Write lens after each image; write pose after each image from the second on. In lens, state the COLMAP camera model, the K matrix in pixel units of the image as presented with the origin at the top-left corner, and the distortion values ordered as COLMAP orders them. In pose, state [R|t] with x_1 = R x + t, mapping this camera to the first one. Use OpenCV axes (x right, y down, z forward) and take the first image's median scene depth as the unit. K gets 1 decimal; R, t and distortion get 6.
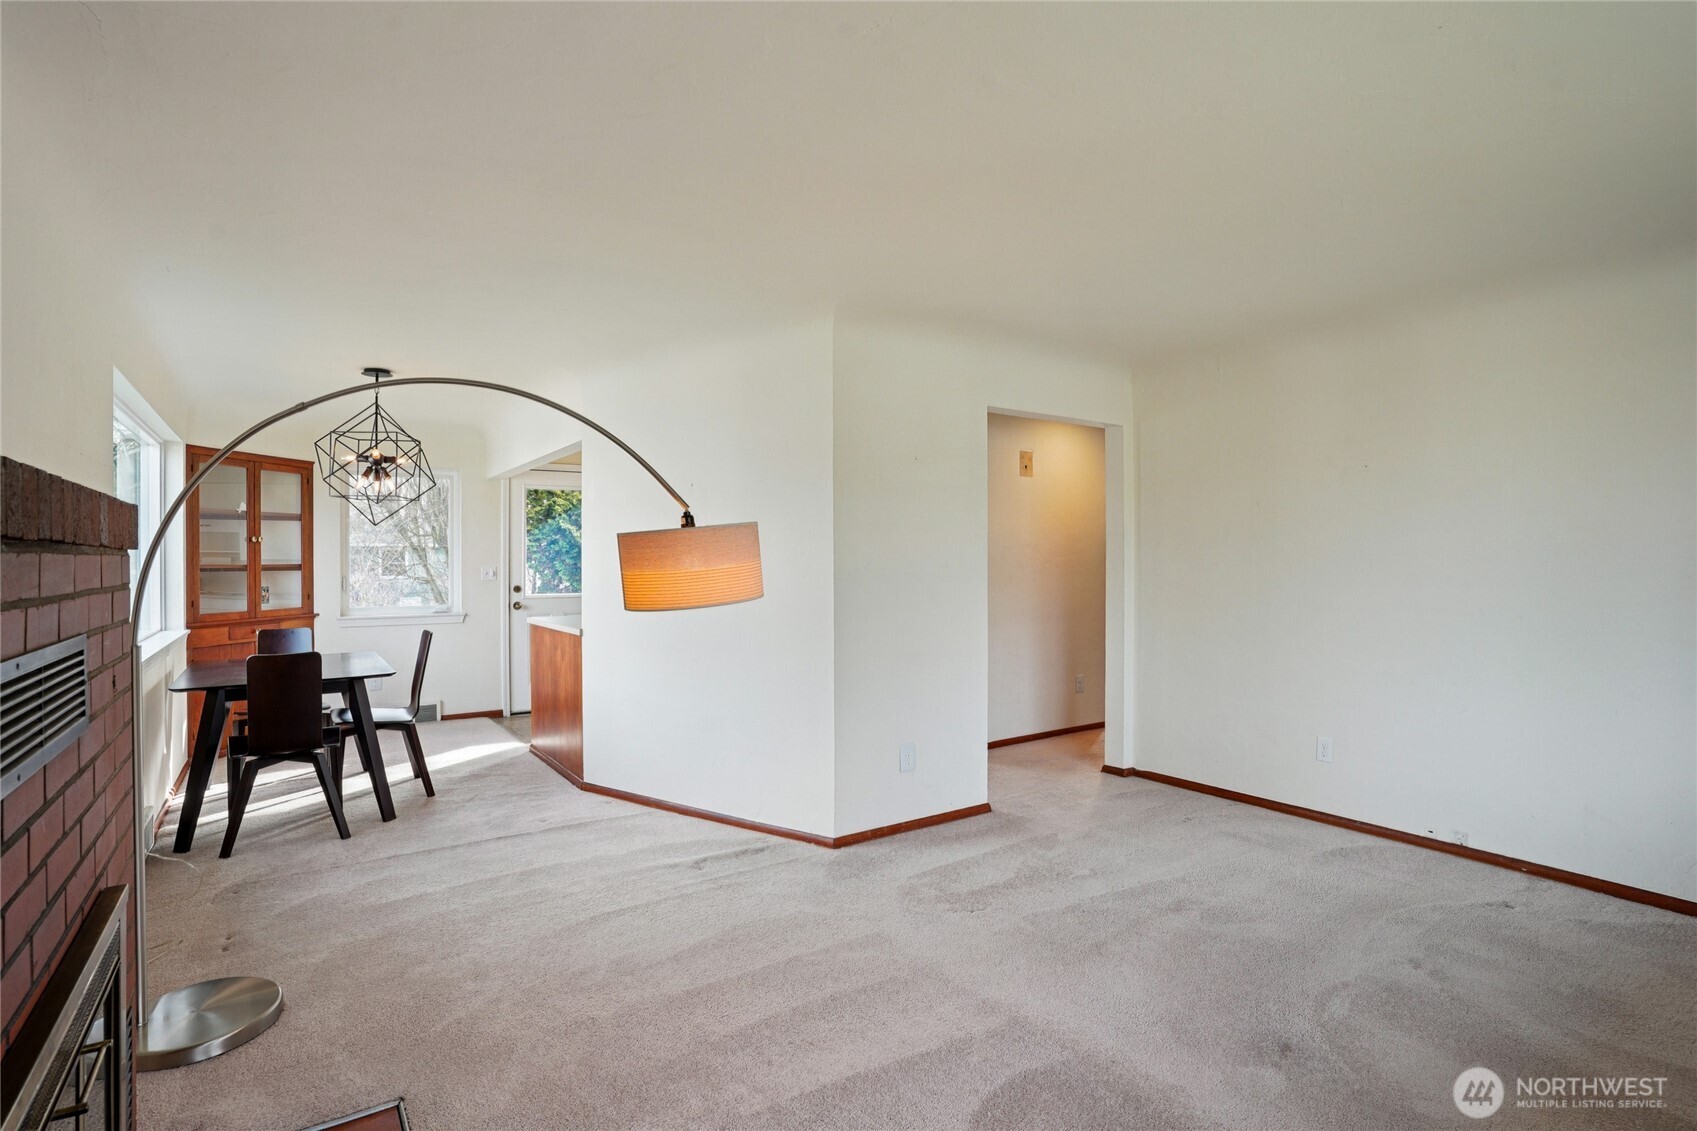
lens RADIAL K [[842.4, 0, 853.6], [0, 842.4, 563.2], [0, 0, 1]] dist [-0.046241, 0.014517]
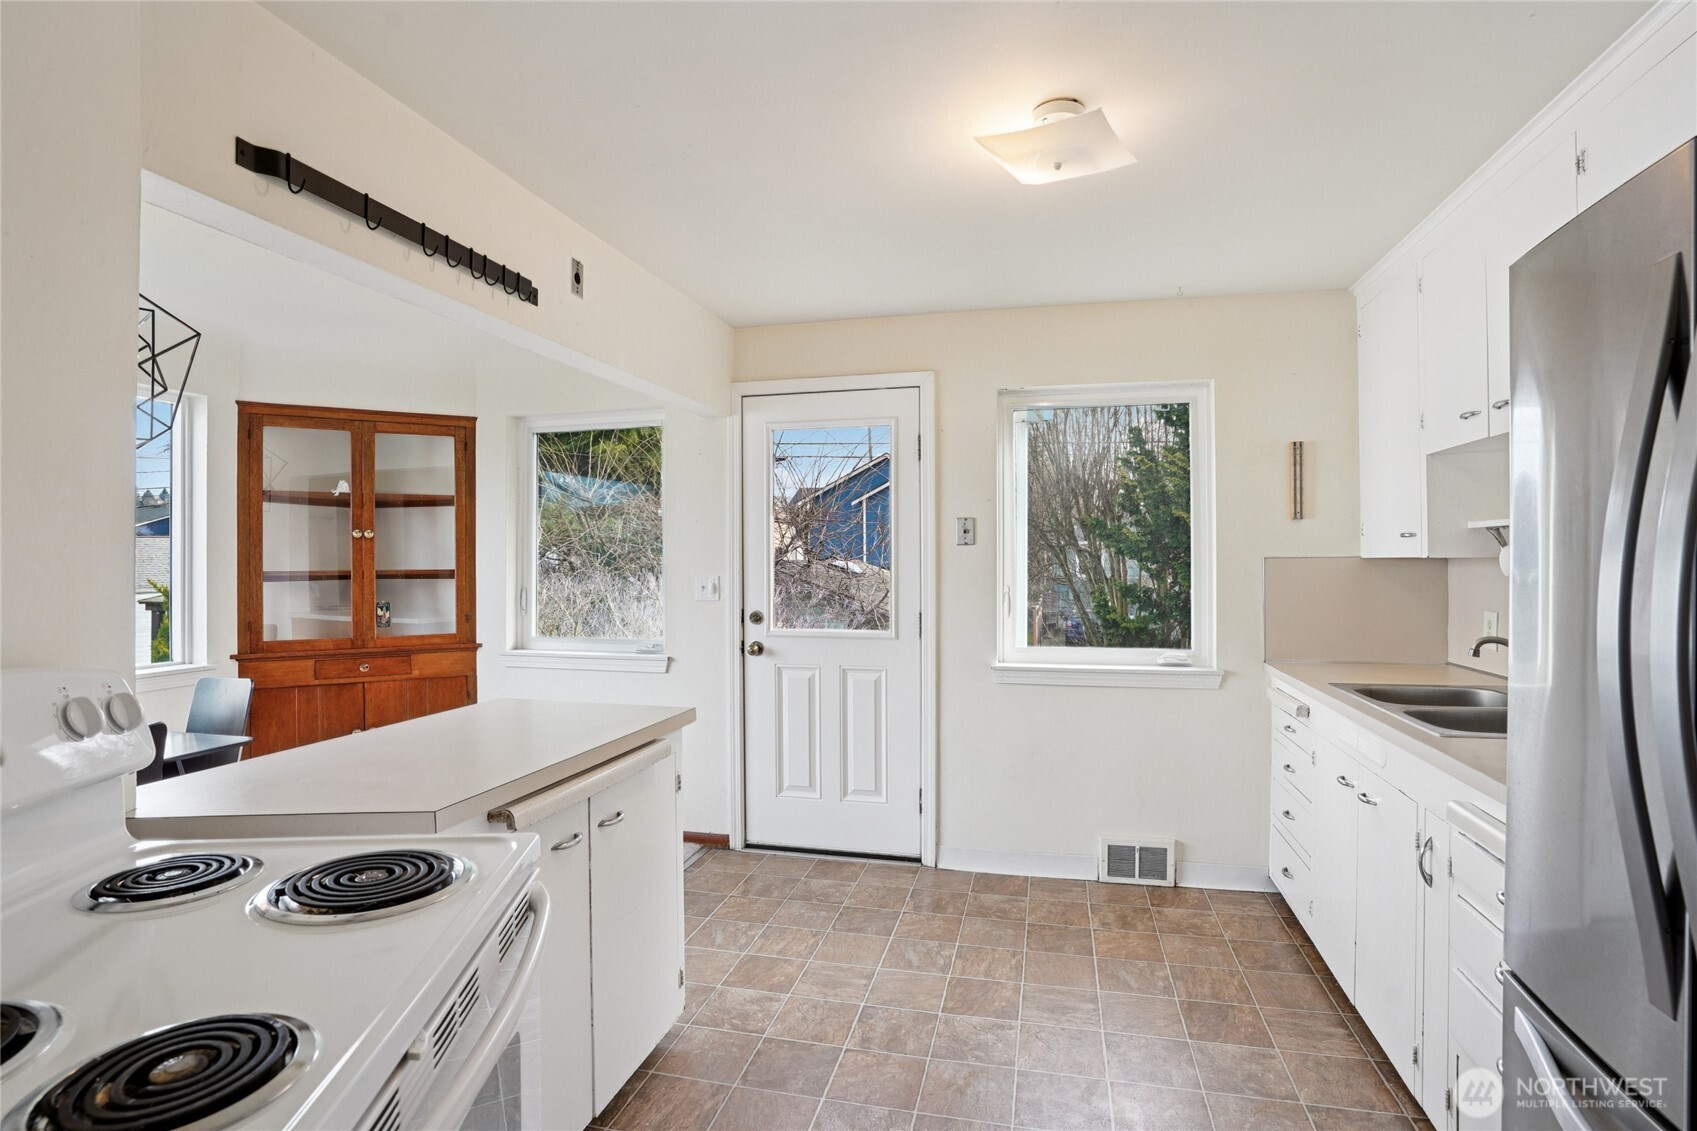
lens RADIAL K [[842.4, 0, 826.4], [0, 842.4, 561.0], [0, 0, 1]] dist [-0.046241, 0.014517]
pose [[0.635026, 0.000368, -0.772491, 0.053050], [-0.002054, 0.999997, -0.001212, -0.005750], [0.772488, 0.002357, 0.635025, 0.799386]]
